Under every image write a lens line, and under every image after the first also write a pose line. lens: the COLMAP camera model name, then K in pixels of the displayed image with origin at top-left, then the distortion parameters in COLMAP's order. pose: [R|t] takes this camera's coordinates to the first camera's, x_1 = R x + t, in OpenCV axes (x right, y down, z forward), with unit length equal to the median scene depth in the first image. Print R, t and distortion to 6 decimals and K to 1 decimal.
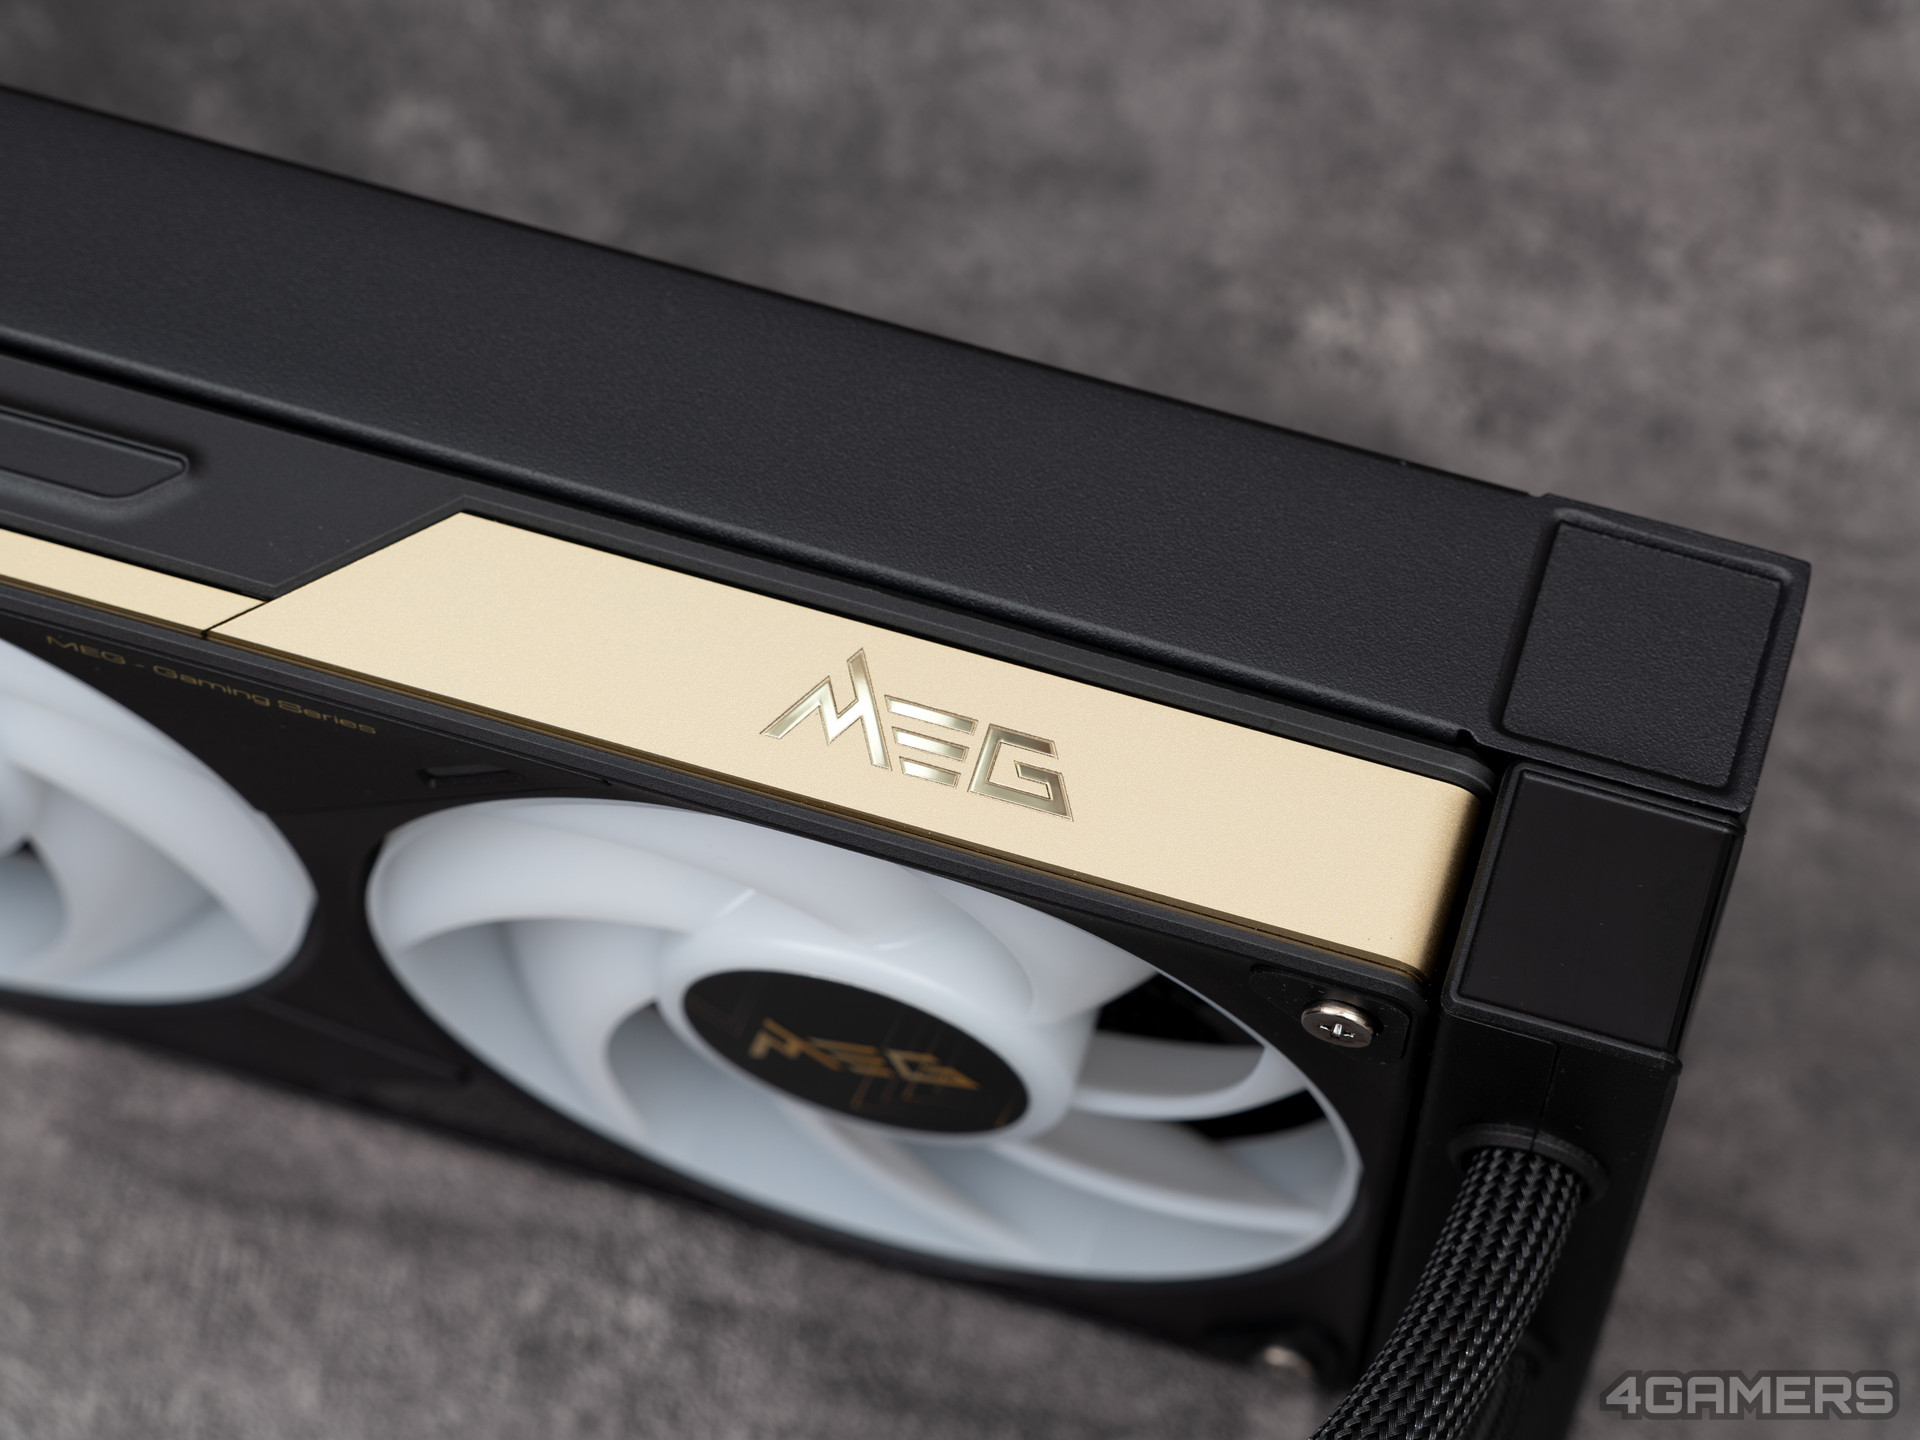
lens RADIAL K [[6140.8, 0, 960.0], [0, 6140.8, 720.0], [0, 0, 1]] dist [-0.000721, -0.090744]
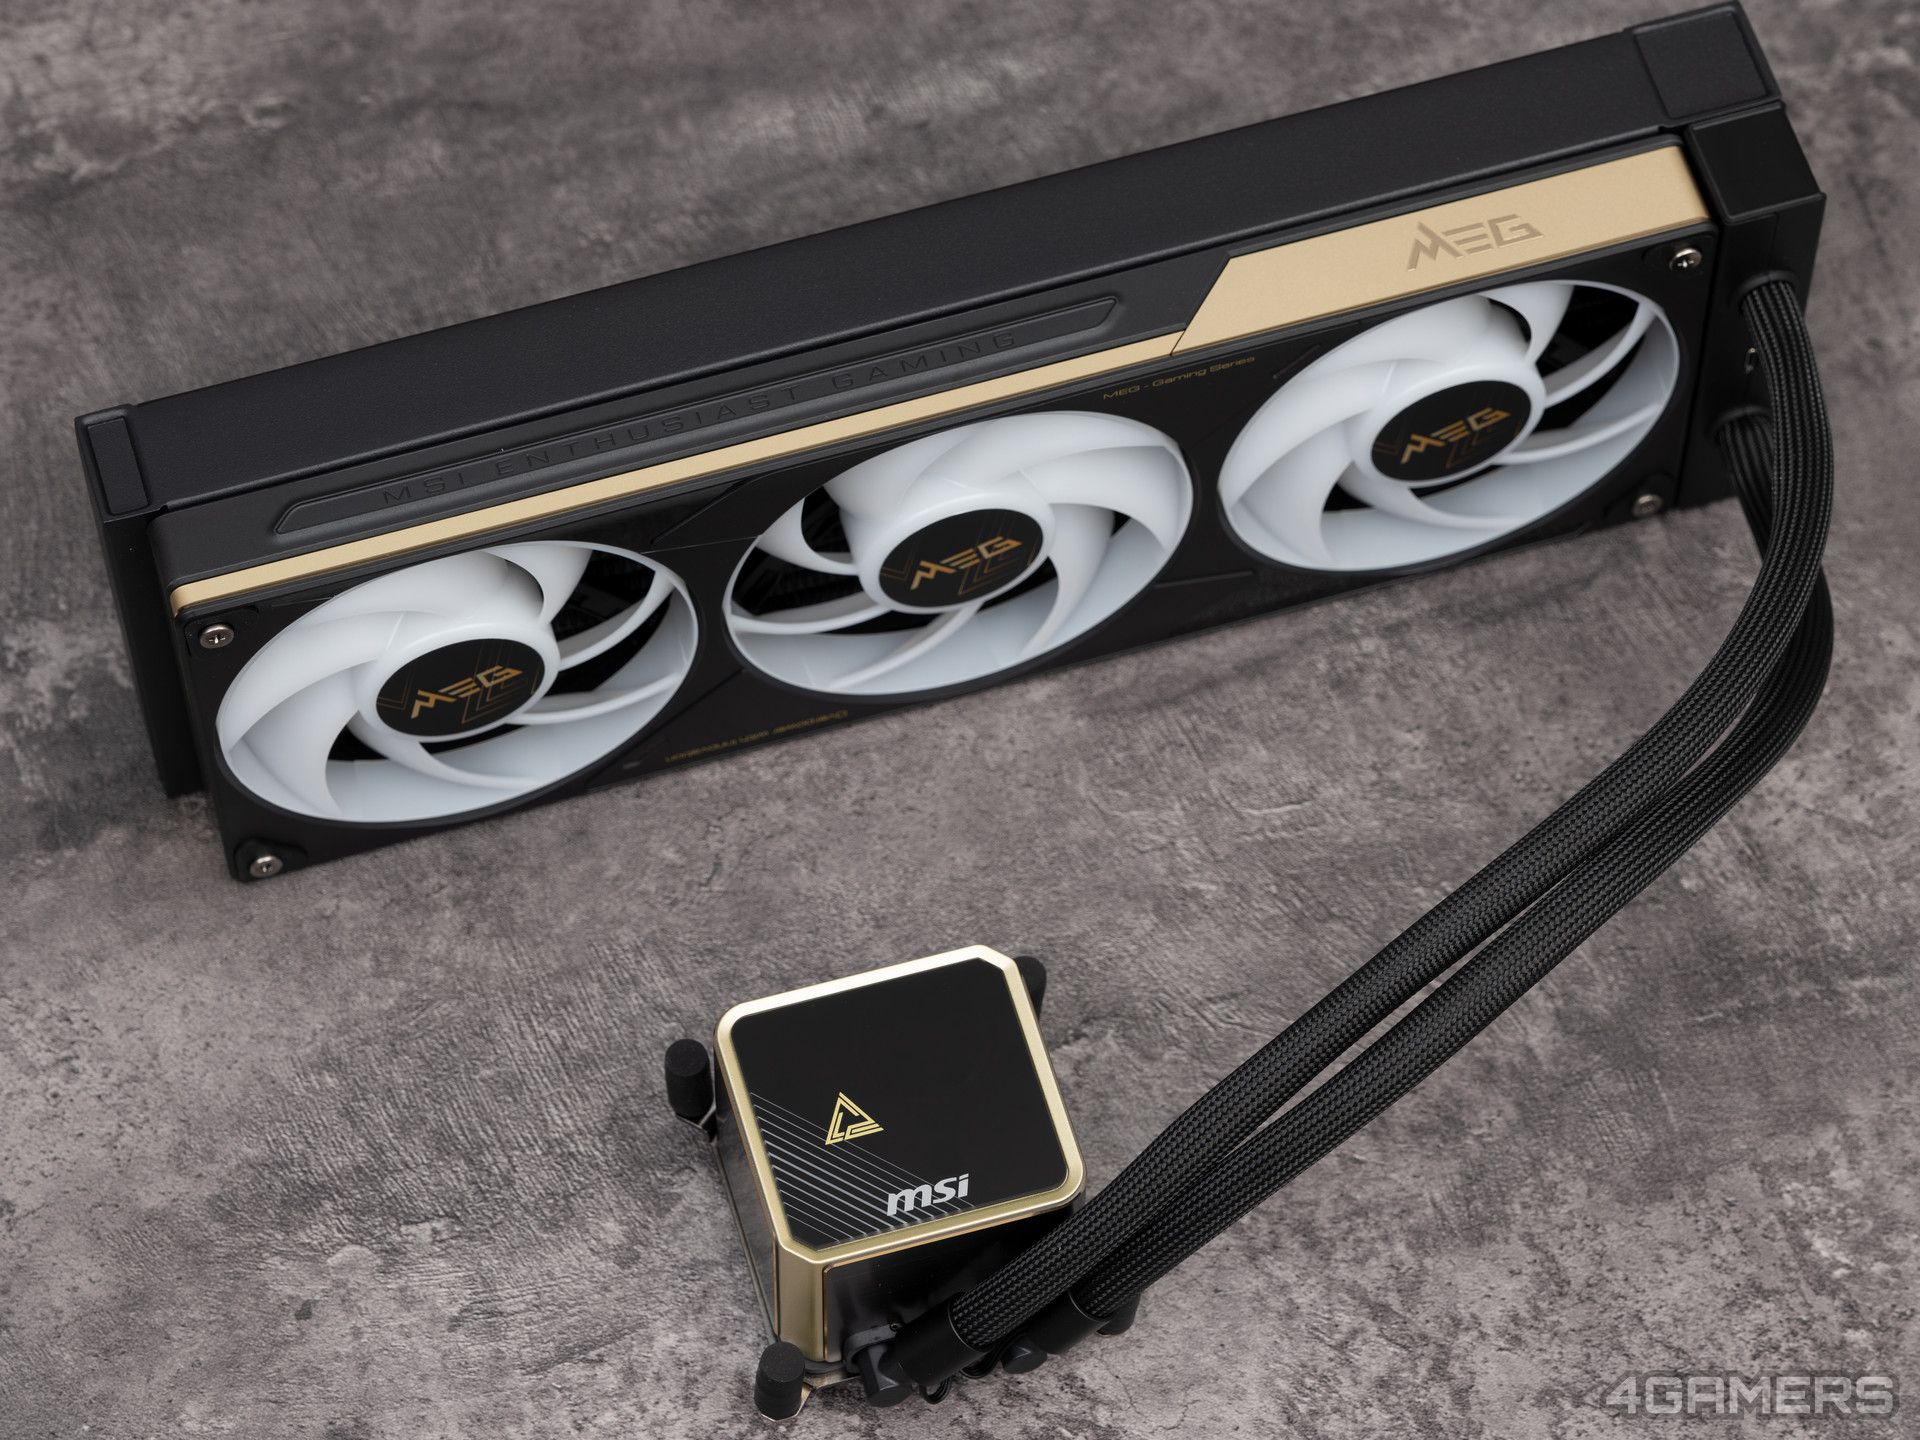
lens RADIAL K [[6140.8, 0, 960.0], [0, 6140.8, 720.0], [0, 0, 1]] dist [-0.000721, -0.090744]
pose [[0.831186, -0.485252, 0.271402, -0.733889], [0.509784, 0.859977, -0.023652, 0.096954], [-0.221923, 0.158016, 0.962175, -0.936125]]
